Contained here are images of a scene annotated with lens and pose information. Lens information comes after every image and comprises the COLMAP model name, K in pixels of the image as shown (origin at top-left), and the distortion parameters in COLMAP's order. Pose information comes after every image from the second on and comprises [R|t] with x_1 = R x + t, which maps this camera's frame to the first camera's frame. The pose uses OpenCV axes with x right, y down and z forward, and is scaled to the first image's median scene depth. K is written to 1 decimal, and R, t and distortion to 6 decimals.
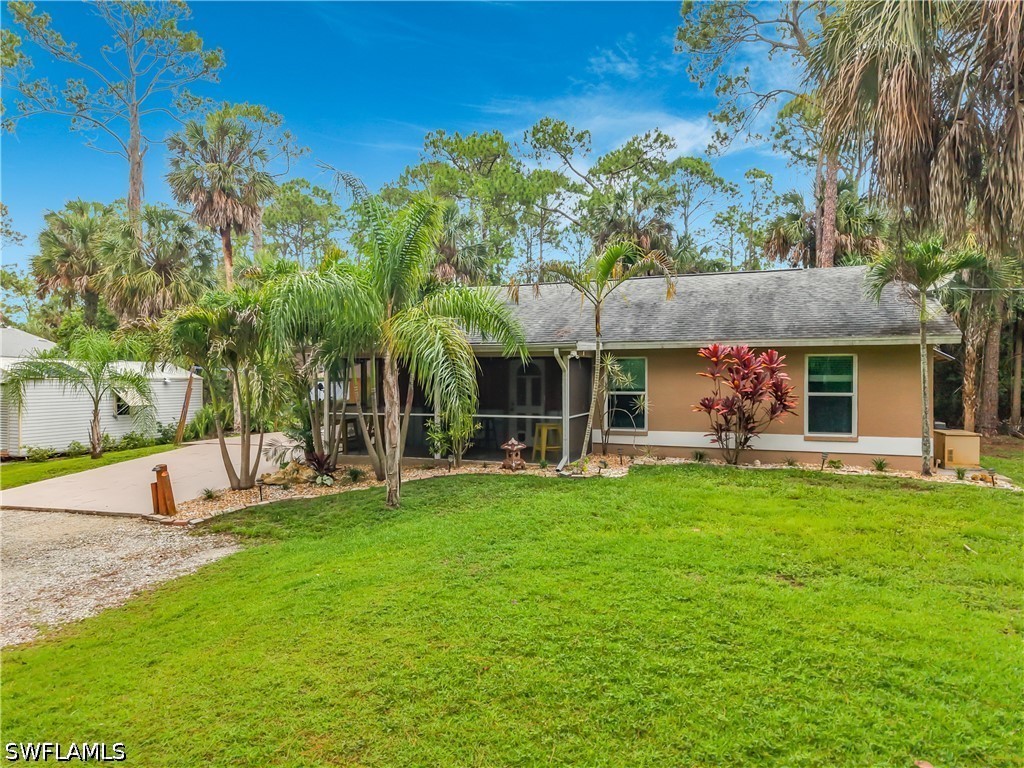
lens RADIAL K [[683.3, 0, 492.9], [0, 683.3, 379.6], [0, 0, 1]] dist [0.001617, -0.000157]
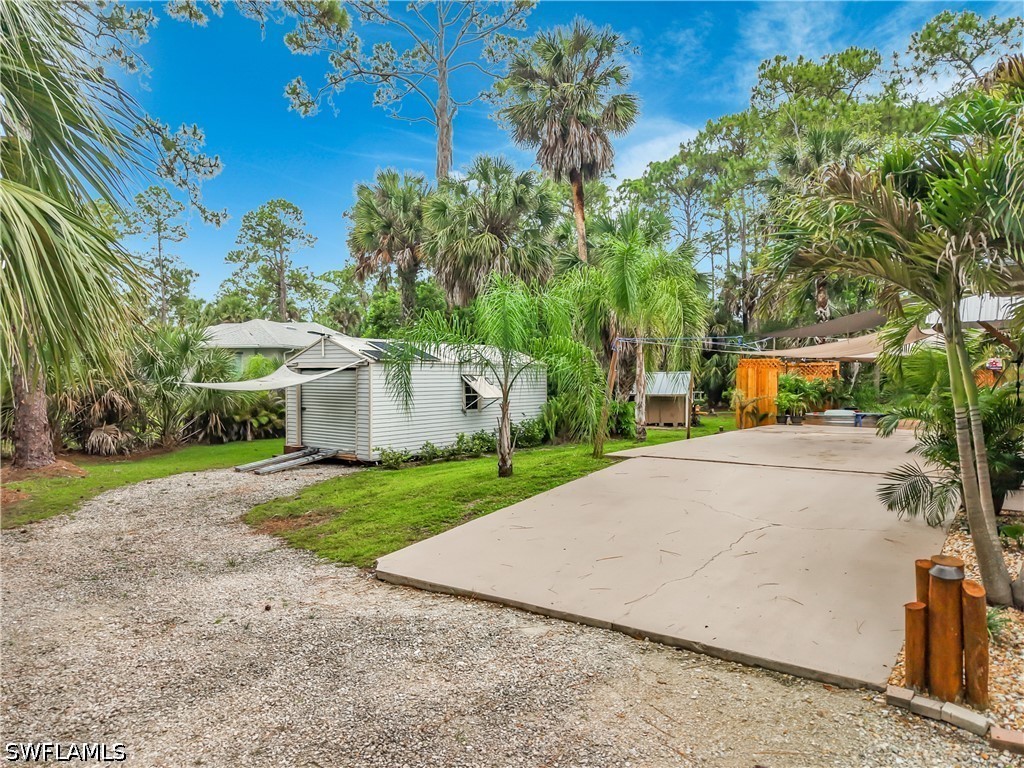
lens RADIAL K [[683.3, 0, 507.3], [0, 683.3, 381.0], [0, 0, 1]] dist [0.001617, -0.000157]
pose [[0.952116, -0.003279, -0.305720, -0.297811], [0.006608, 0.999930, 0.009855, 0.013398], [0.305666, -0.011403, 0.952070, 0.295506]]
